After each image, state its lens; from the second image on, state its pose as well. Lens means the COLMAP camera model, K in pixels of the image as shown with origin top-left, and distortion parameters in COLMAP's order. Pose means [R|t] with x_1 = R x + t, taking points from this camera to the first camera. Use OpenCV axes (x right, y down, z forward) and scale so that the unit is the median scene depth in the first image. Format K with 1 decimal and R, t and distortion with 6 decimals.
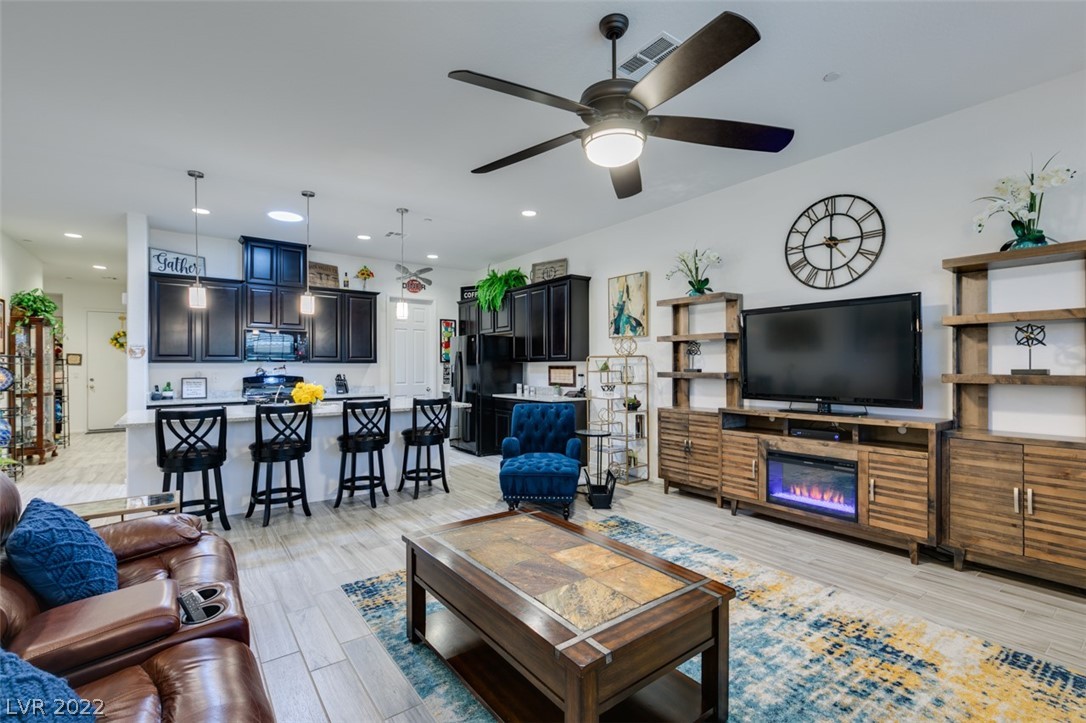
lens RADIAL K [[484.3, 0, 540.5], [0, 484.3, 363.7], [0, 0, 1]] dist [0.000855, -0.001769]
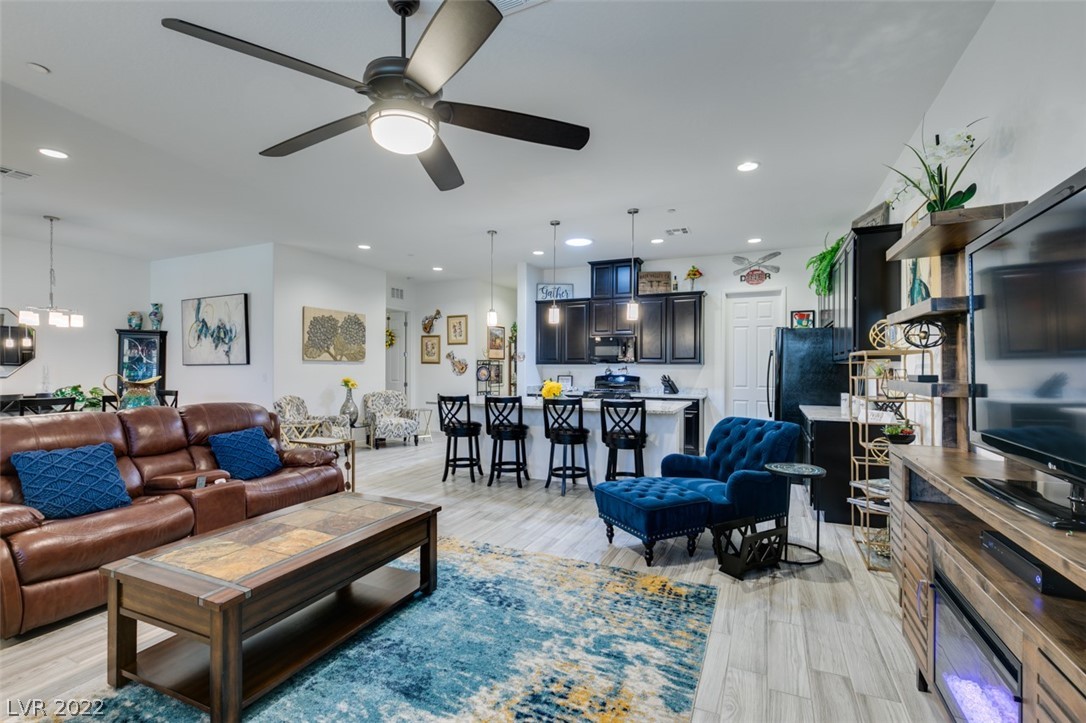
lens RADIAL K [[484.3, 0, 543.2], [0, 484.3, 366.4], [0, 0, 1]] dist [0.000855, -0.001769]
pose [[0.481467, 0.003059, -0.876459, 0.559566], [-0.000164, 0.999994, 0.003400, -0.000544], [0.876464, -0.001493, 0.481464, 0.401320]]
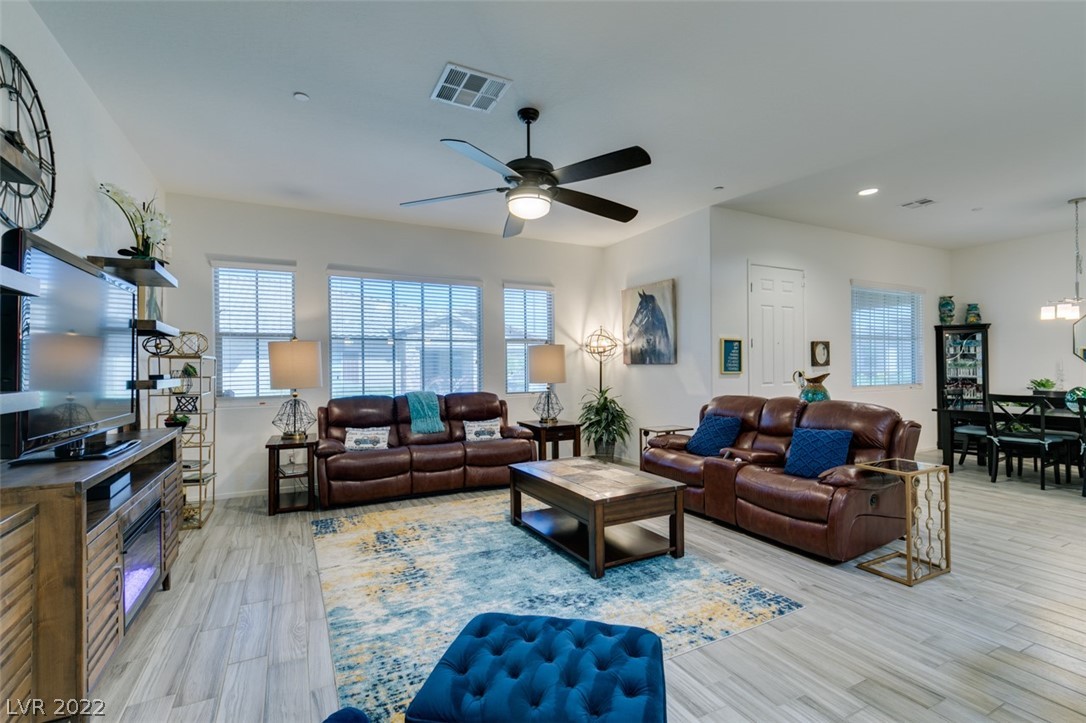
lens RADIAL K [[484.3, 0, 537.6], [0, 484.3, 369.5], [0, 0, 1]] dist [0.000855, -0.001769]
pose [[-0.986049, 0.011988, 0.166021, -0.045527], [0.011749, 0.999928, -0.002421, 0.007330], [-0.166038, -0.000436, -0.986119, 1.183422]]
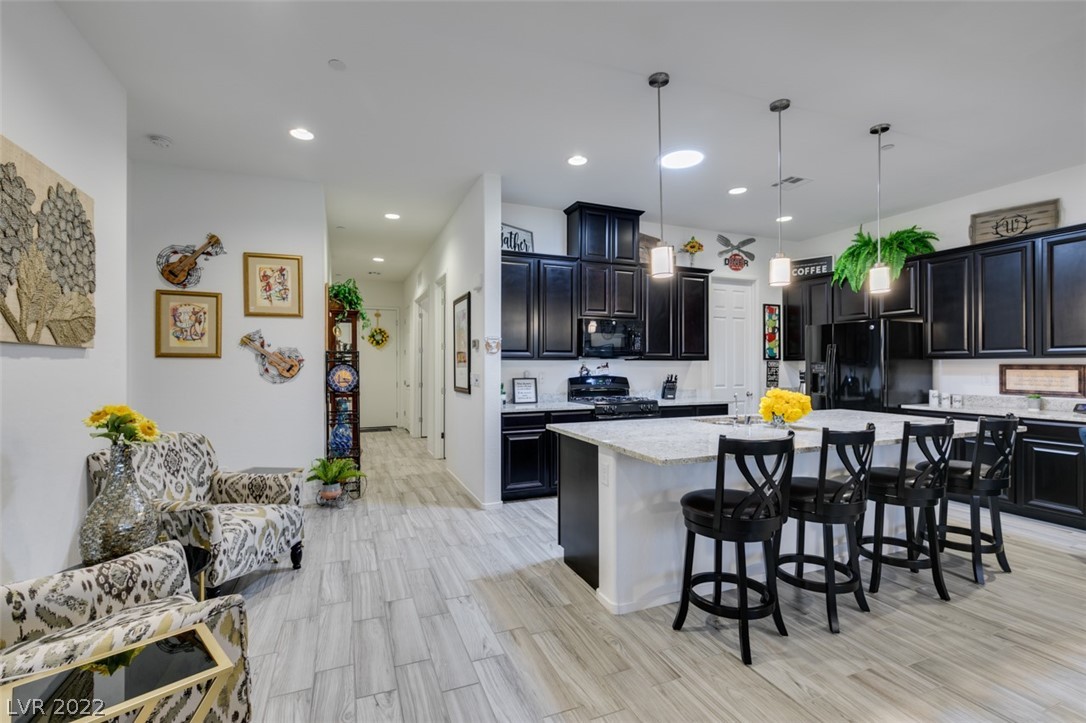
lens RADIAL K [[484.3, 0, 540.5], [0, 484.3, 364.9], [0, 0, 1]] dist [0.000855, -0.001769]
pose [[0.968914, 0.002348, -0.247386, -0.639094], [-0.000918, 0.999982, 0.005895, 0.002573], [0.247396, -0.005484, 0.968899, 0.275689]]
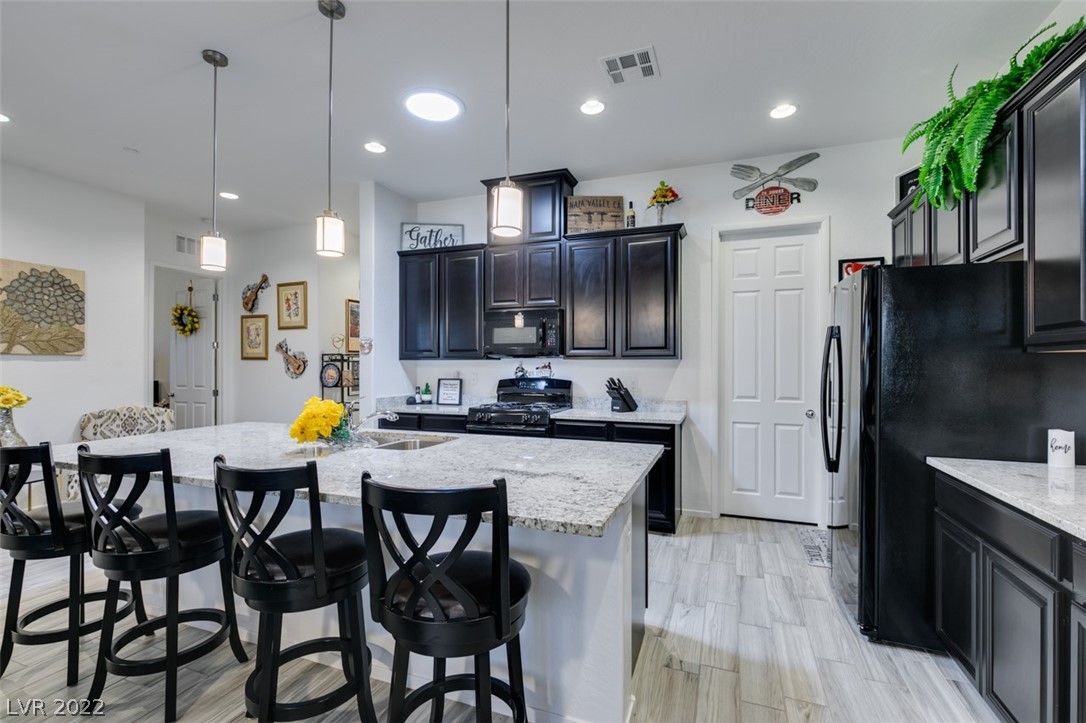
lens RADIAL K [[484.3, 0, 541.3], [0, 484.3, 363.3], [0, 0, 1]] dist [0.000855, -0.001769]
pose [[0.538755, 0.000384, -0.842462, 0.041506], [0.002796, 0.999994, 0.002244, 0.003793], [0.842458, -0.003564, 0.538751, 0.922165]]
